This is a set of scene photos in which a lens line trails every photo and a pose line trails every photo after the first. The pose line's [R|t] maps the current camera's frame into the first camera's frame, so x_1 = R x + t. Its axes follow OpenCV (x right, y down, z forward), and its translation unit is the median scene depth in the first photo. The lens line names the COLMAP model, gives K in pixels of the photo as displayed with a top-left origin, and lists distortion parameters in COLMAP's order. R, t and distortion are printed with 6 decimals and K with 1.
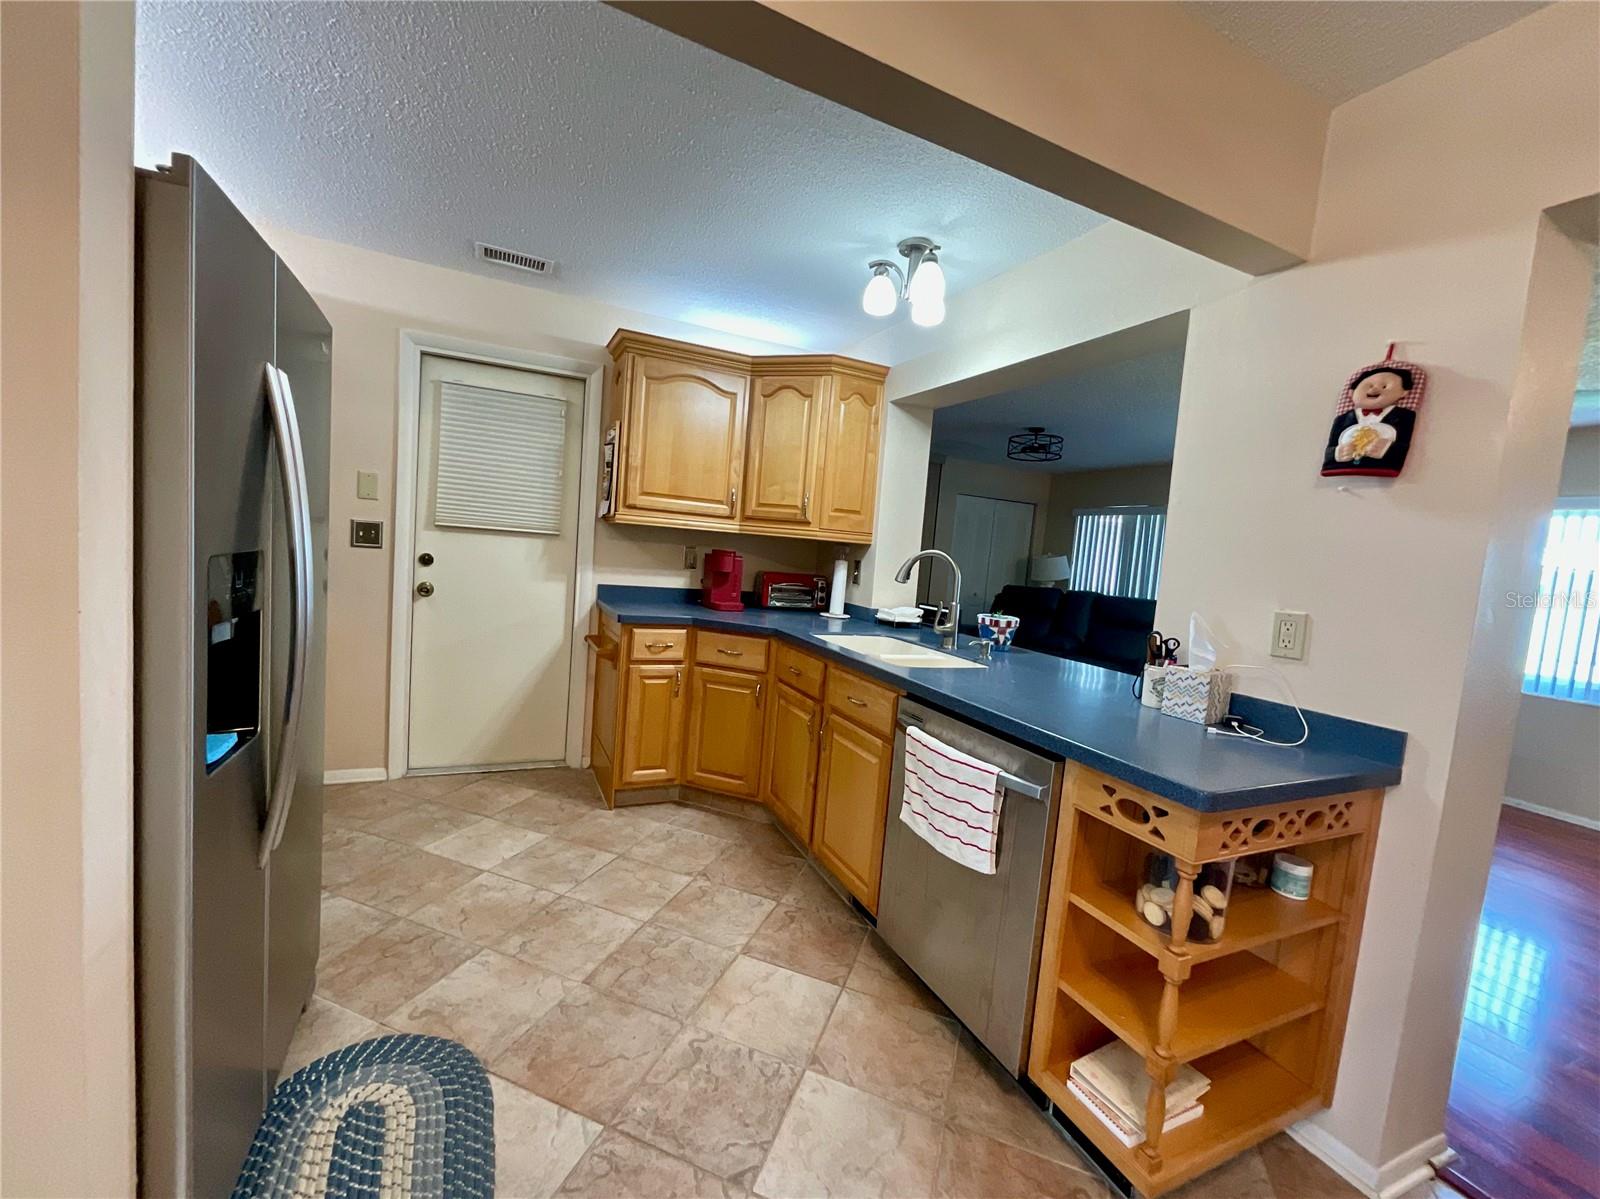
lens RADIAL K [[653.3, 0, 794.1], [0, 653.3, 598.6], [0, 0, 1]] dist [0.002567, -0.000655]
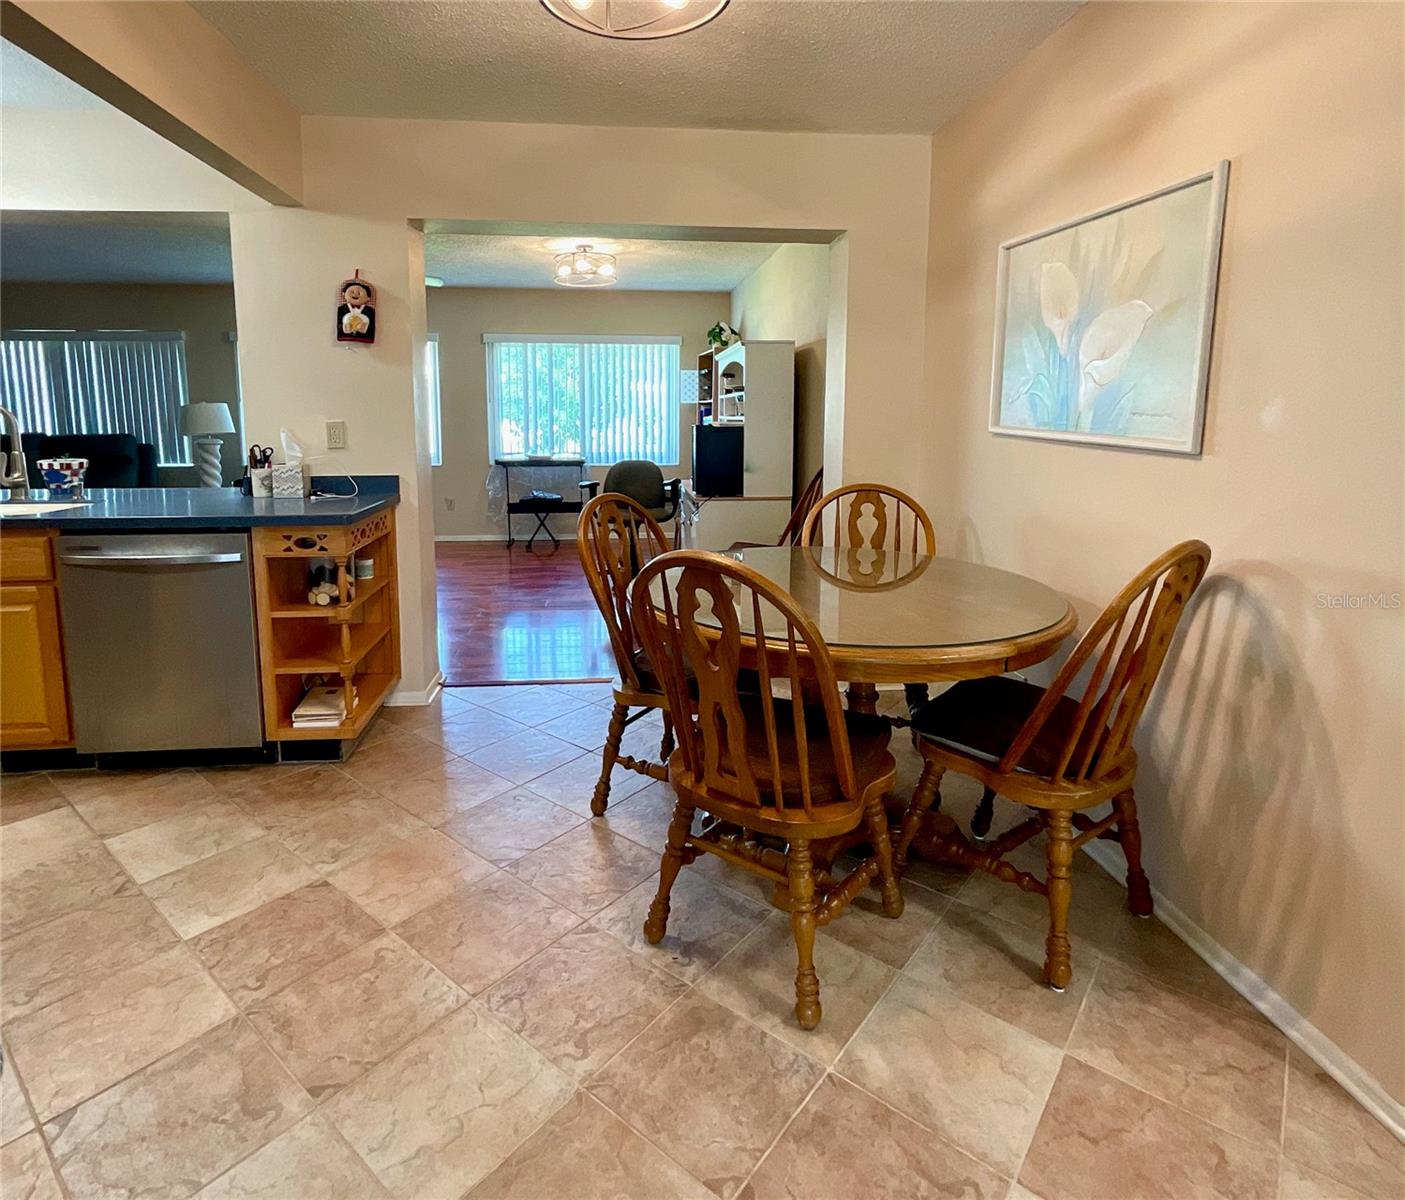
lens RADIAL K [[767.1, 0, 668.6], [0, 767.1, 504.6], [0, 0, 1]] dist [-0.006873, 0.005318]
pose [[0.341045, -0.198132, 0.918930, -0.529740], [0.105115, 0.979443, 0.172168, -0.011807], [-0.934152, 0.037877, 0.354861, -0.328855]]
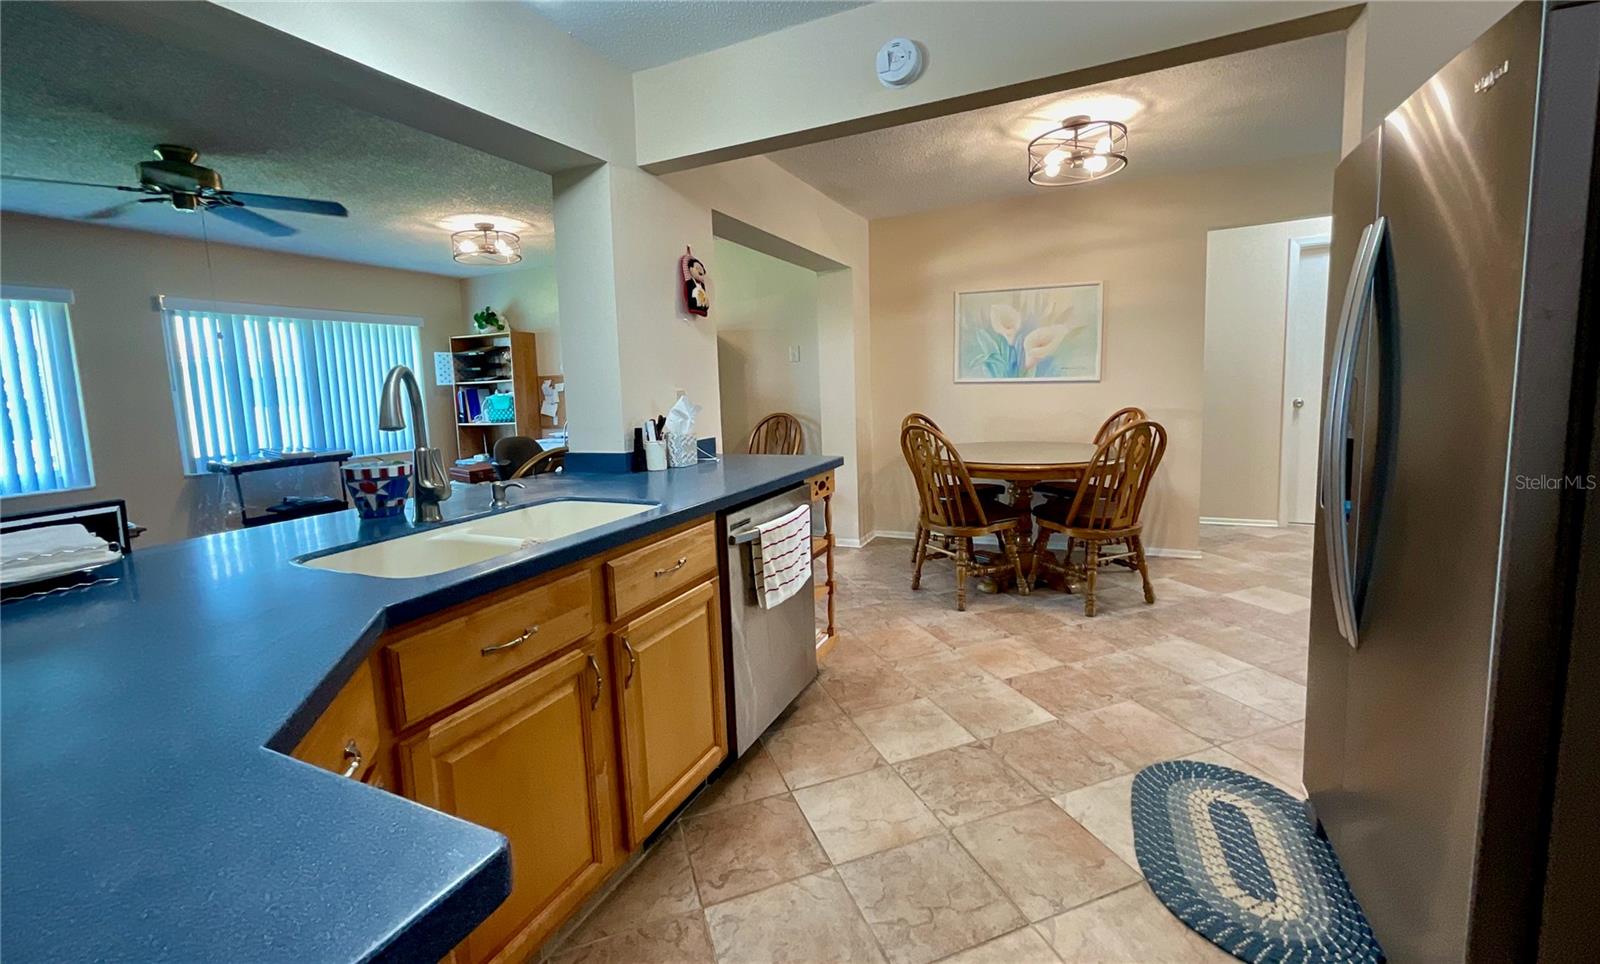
lens RADIAL K [[649.4, 0, 798.6], [0, 649.4, 454.4], [0, 0, 1]] dist [-0.004618, 0.000081]
pose [[-0.643573, -0.144078, 0.751702, -0.499537], [0.046290, 0.972998, 0.226125, -0.122698], [-0.763984, 0.180325, -0.619525, 1.219211]]
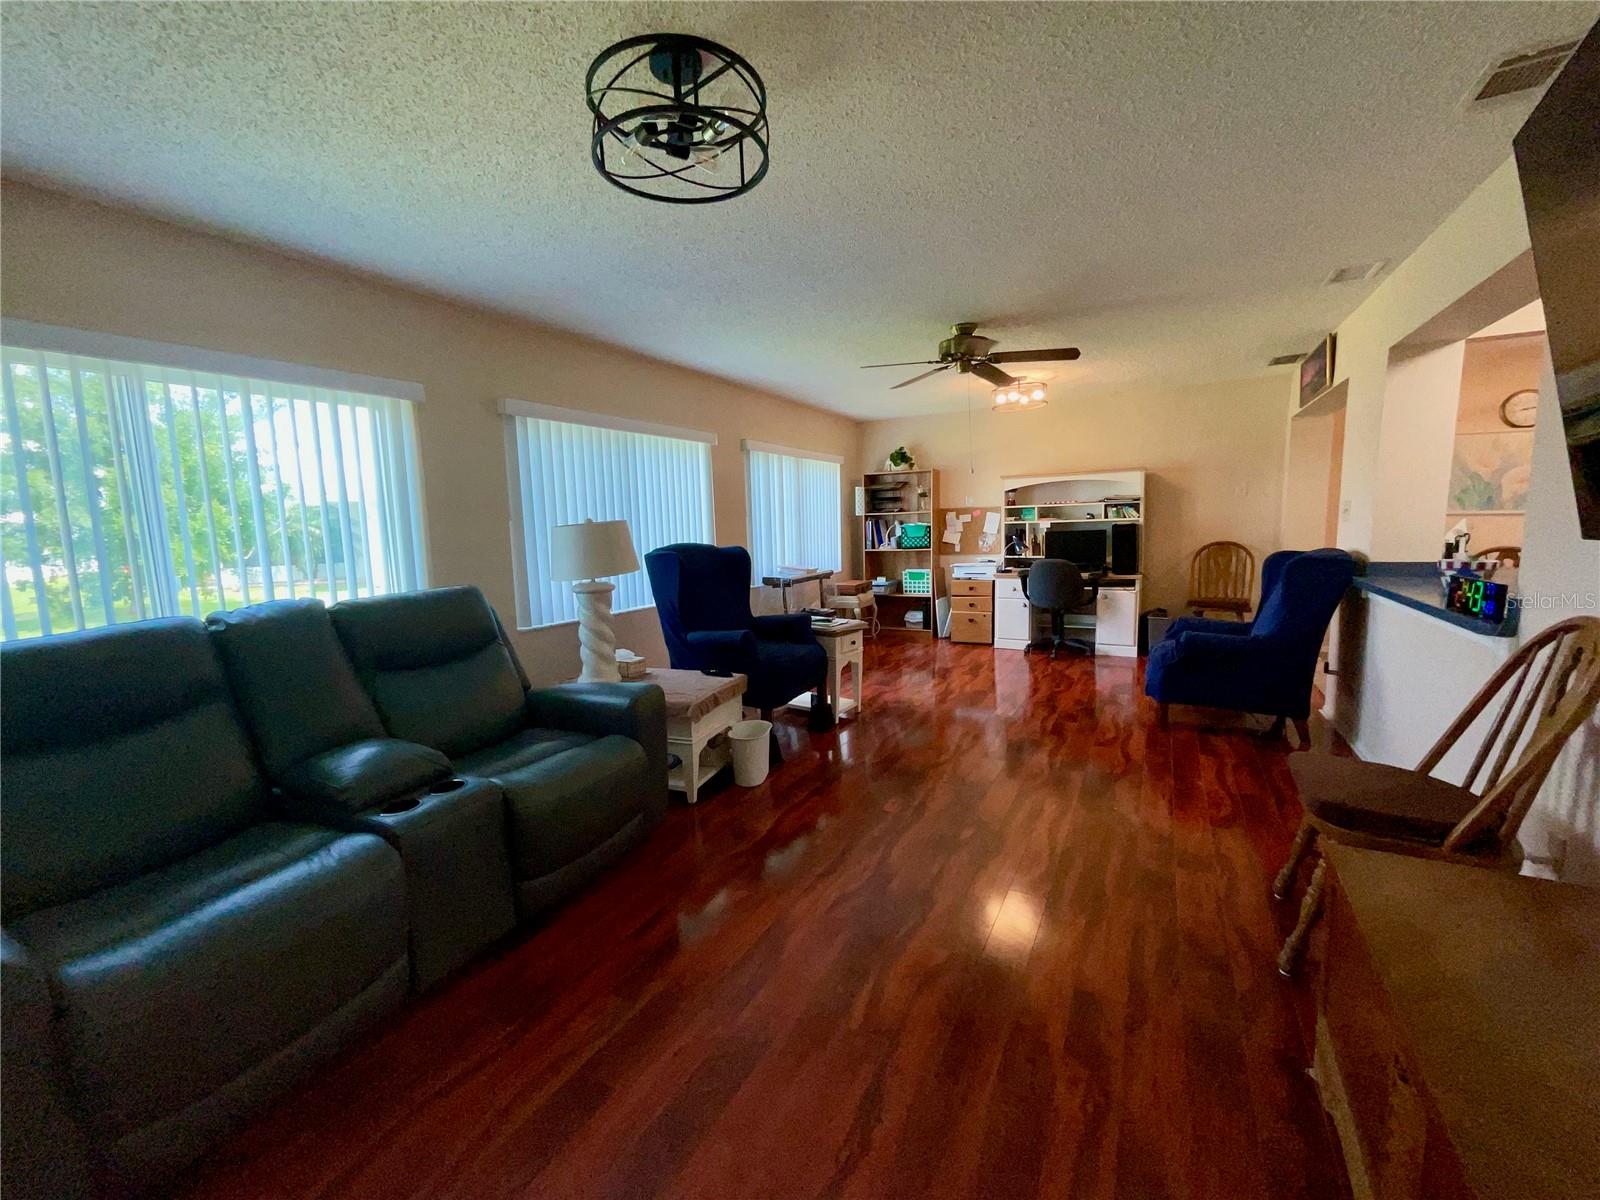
lens RADIAL K [[653.3, 0, 804.0], [0, 653.3, 597.5], [0, 0, 1]] dist [0.002567, -0.000655]
pose [[-0.577696, -0.158640, 0.800688, 0.078825], [0.047959, 0.972640, 0.227312, -0.197833], [-0.814842, 0.169717, -0.554282, 2.546732]]
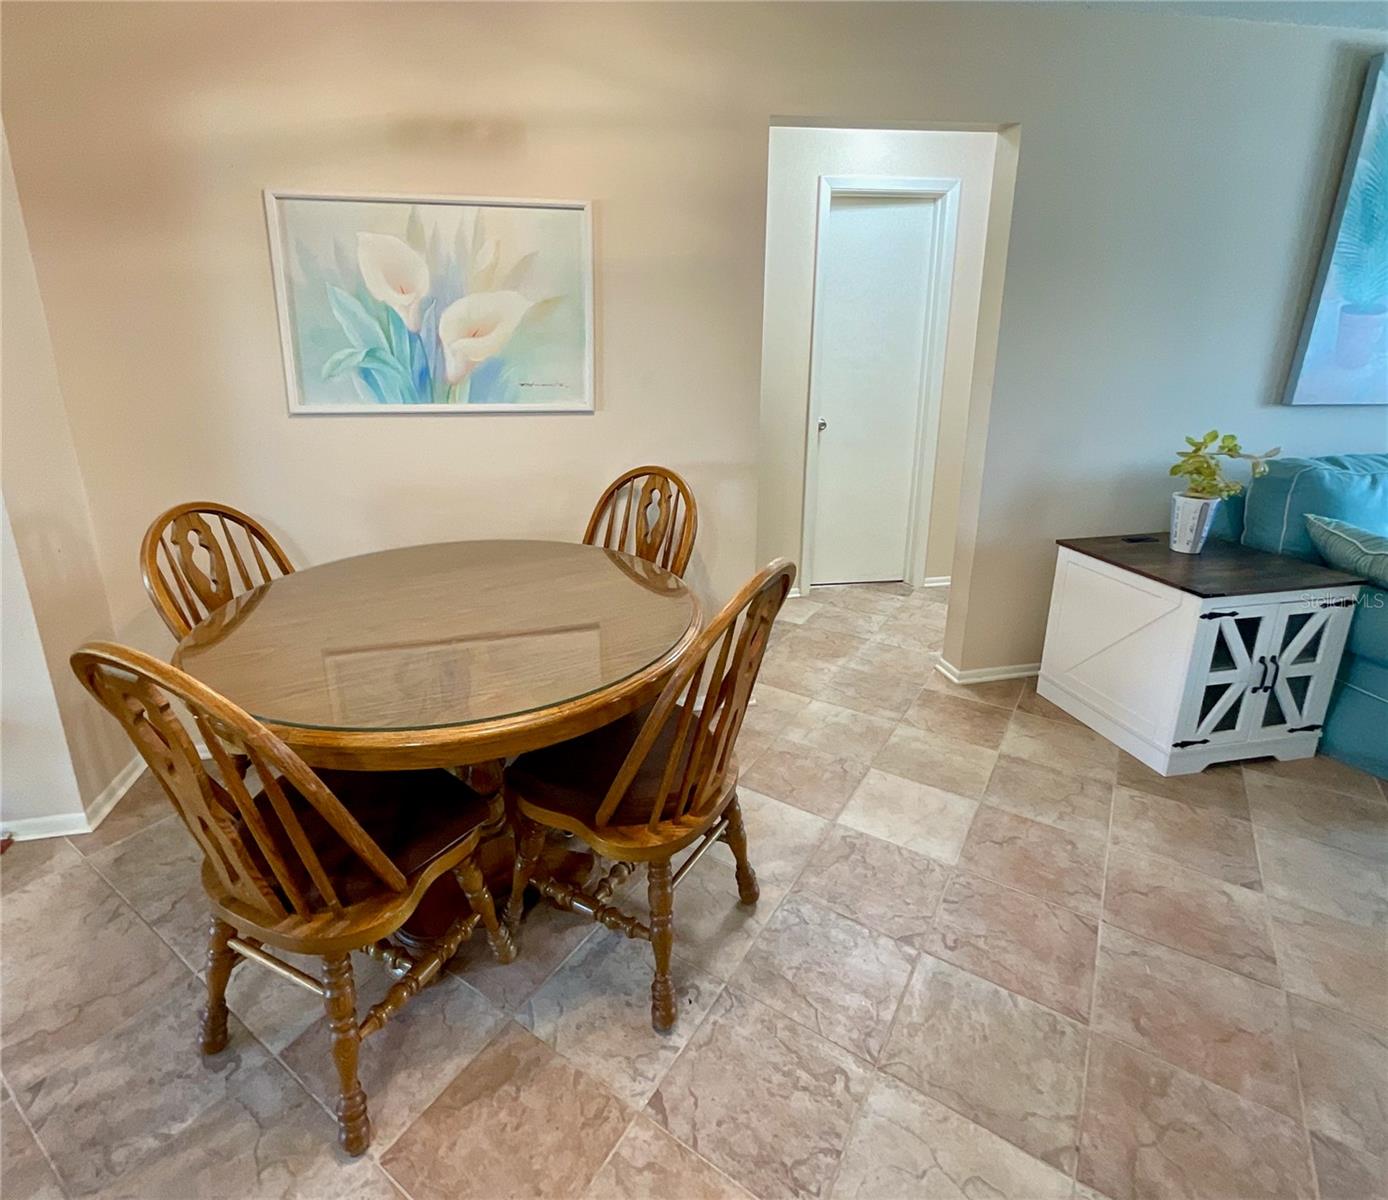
lens RADIAL K [[716.1, 0, 629.8], [0, 716.1, 537.1], [0, 0, 1]] dist [-0.002719, 0.003949]
pose [[-0.960908, -0.142036, 0.237656, 0.020680], [-0.045752, 0.928040, 0.369660, -0.086597], [-0.273060, 0.344336, -0.898260, 0.396789]]
